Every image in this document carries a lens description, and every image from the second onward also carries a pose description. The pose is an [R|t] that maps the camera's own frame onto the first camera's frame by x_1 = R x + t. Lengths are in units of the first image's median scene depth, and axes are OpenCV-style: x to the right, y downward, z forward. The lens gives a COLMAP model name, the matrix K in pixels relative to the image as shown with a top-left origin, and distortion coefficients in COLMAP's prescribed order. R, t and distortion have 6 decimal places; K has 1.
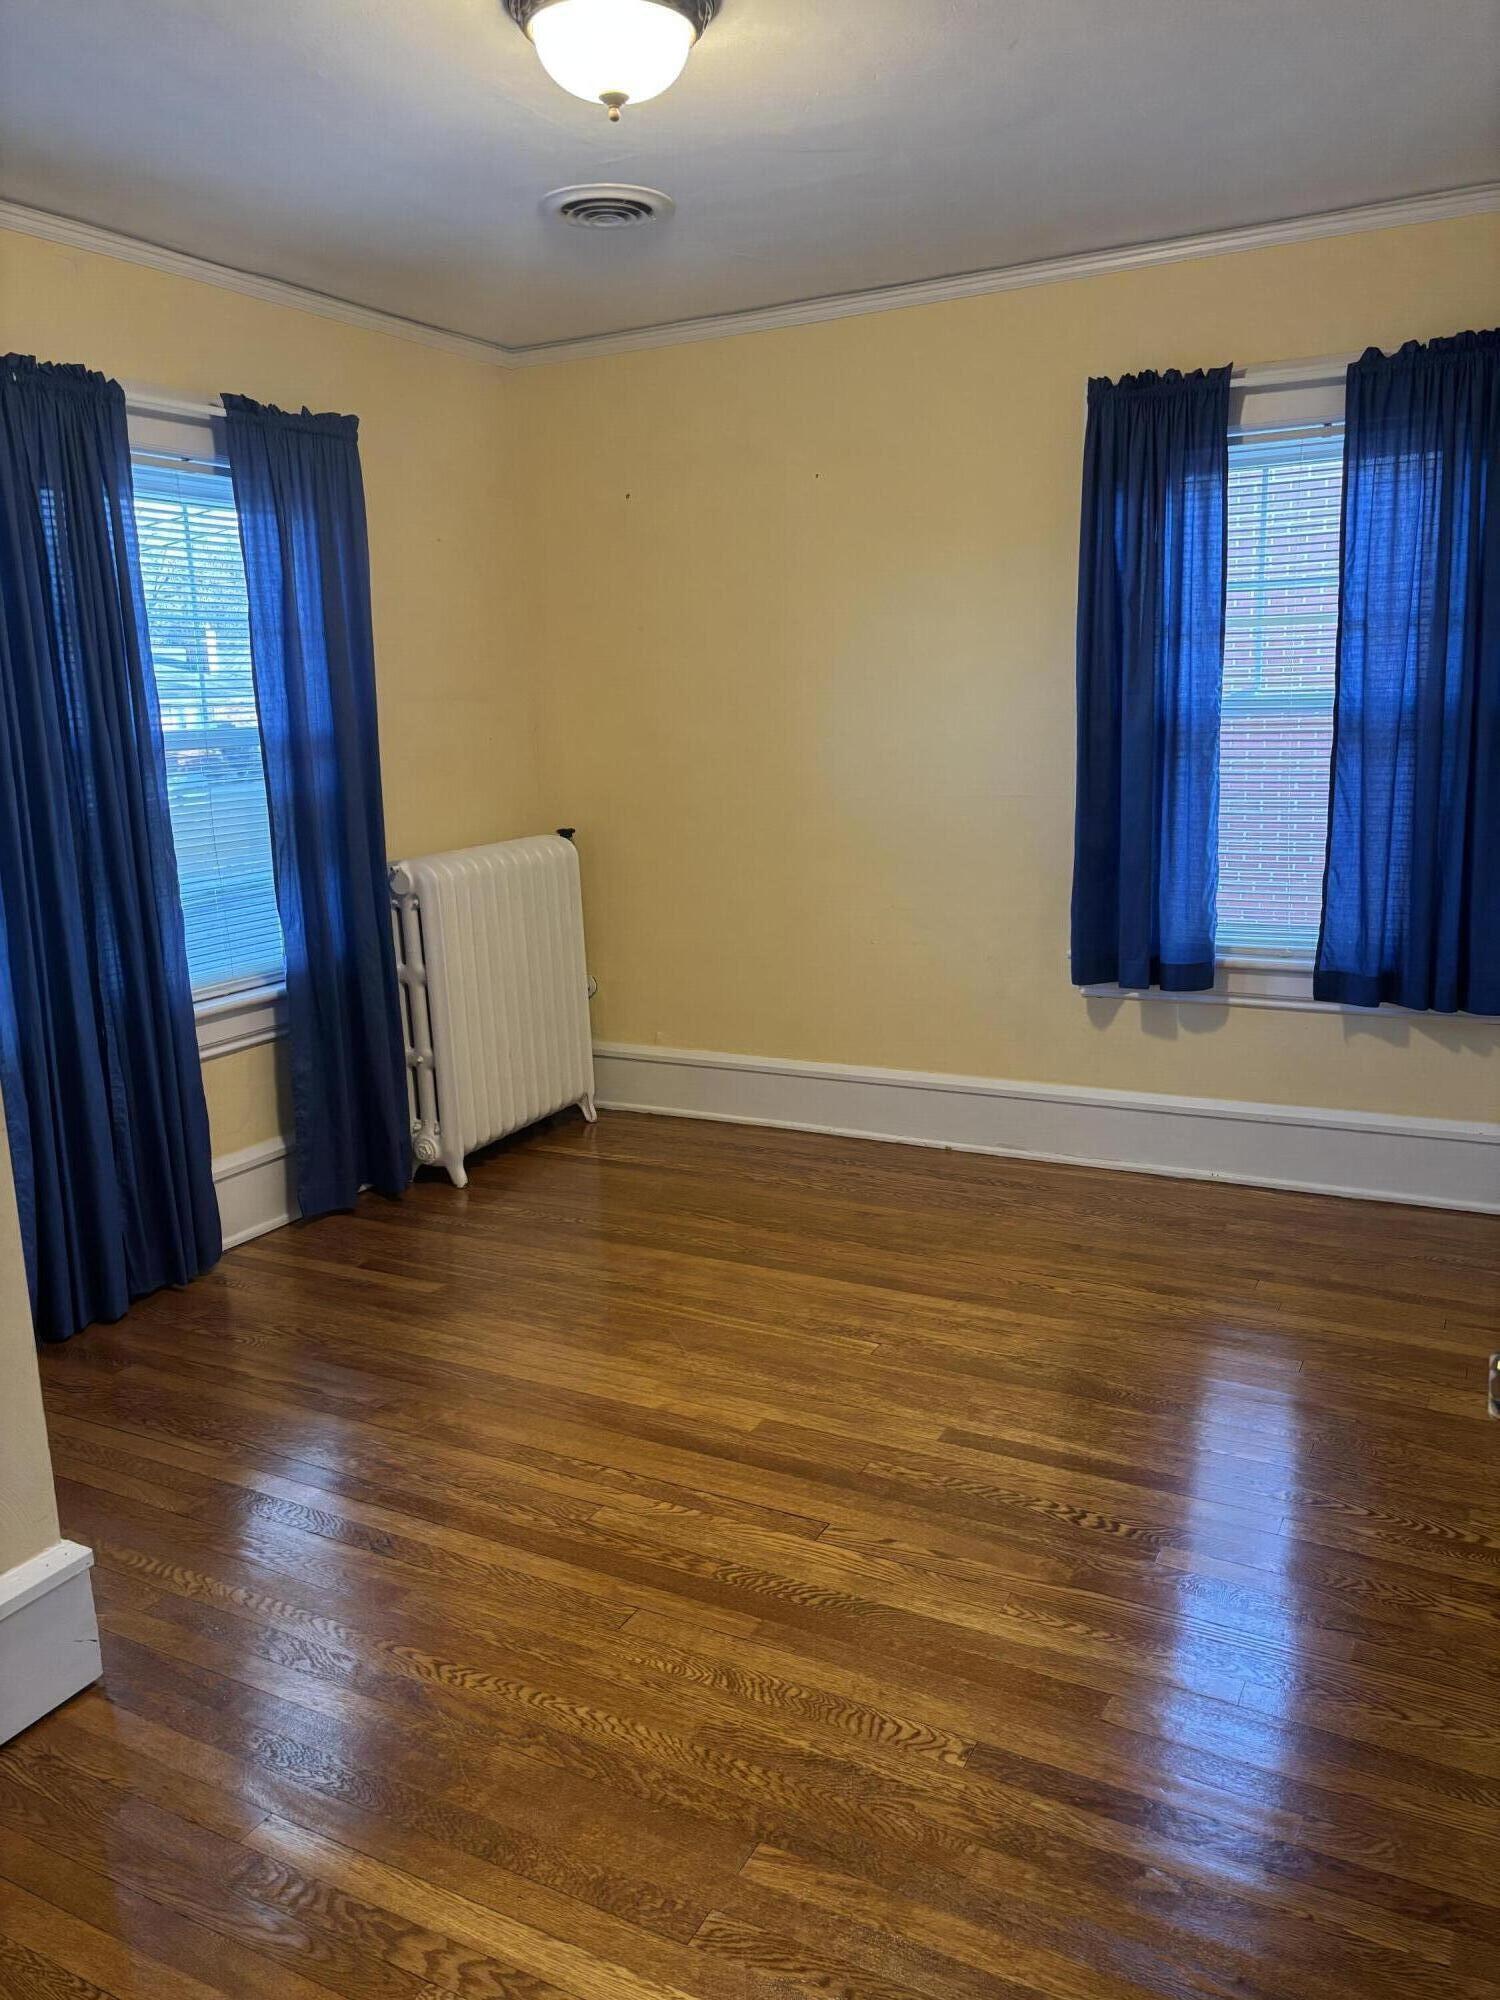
lens RADIAL K [[1505.6, 0, 750.9], [0, 1505.6, 1004.2], [0, 0, 1]] dist [0.045448, -0.050919]
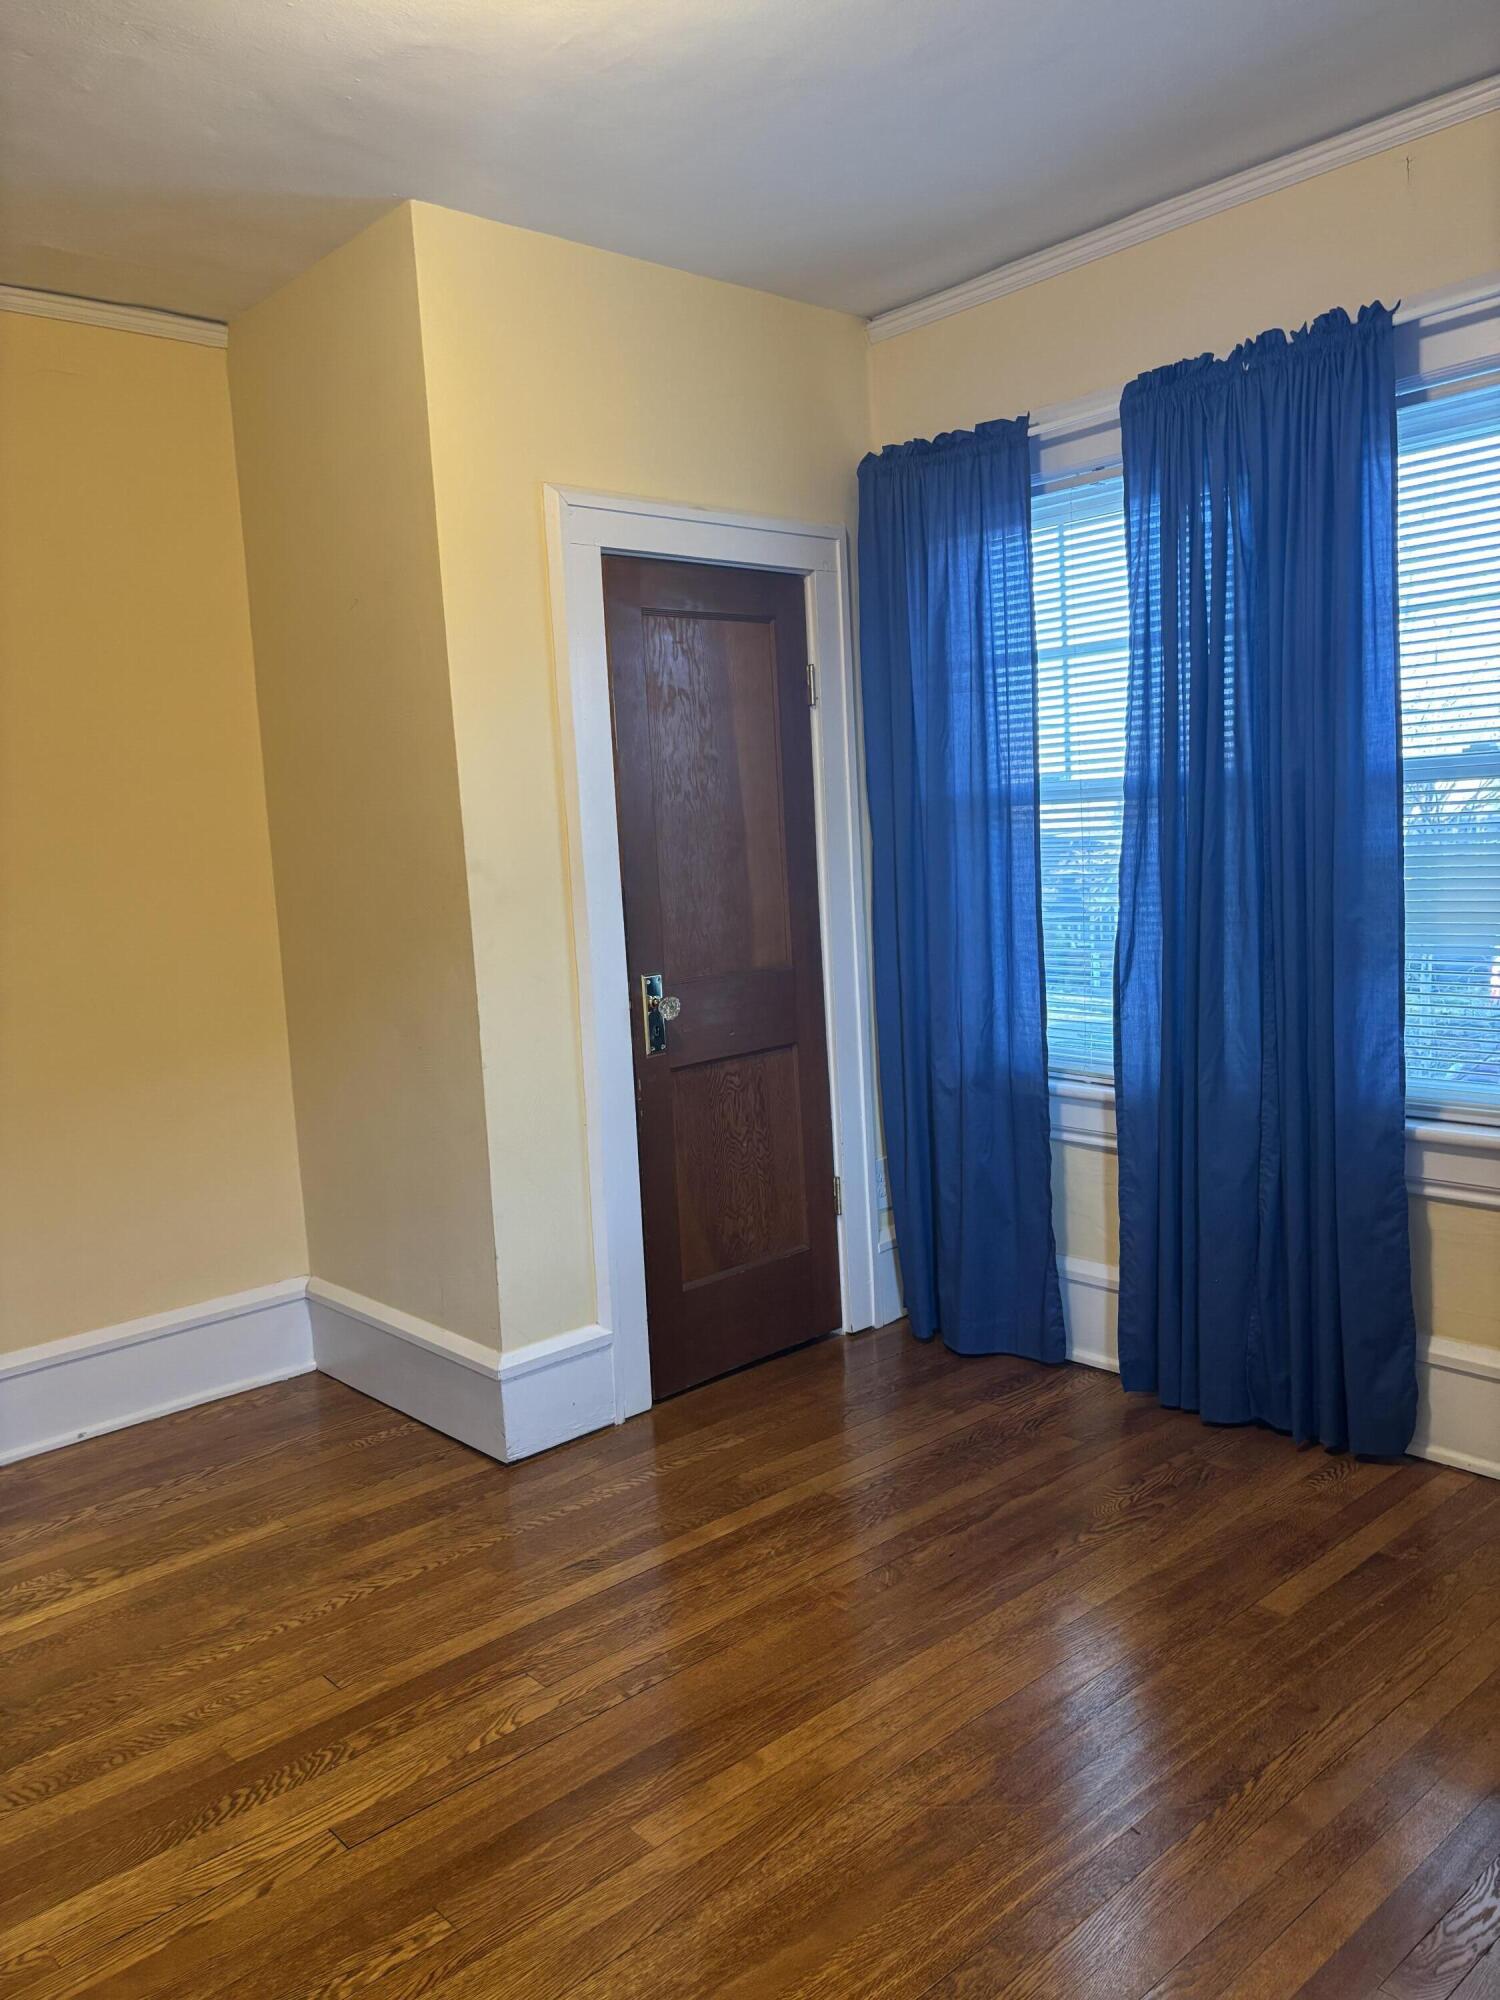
lens RADIAL K [[1505.6, 0, 751.7], [0, 1505.6, 996.4], [0, 0, 1]] dist [0.045448, -0.050919]
pose [[-0.329638, 0.162967, -0.929936, 0.644625], [-0.130620, 0.967644, 0.215877, -0.269254], [0.935028, 0.192629, -0.297686, 1.377815]]
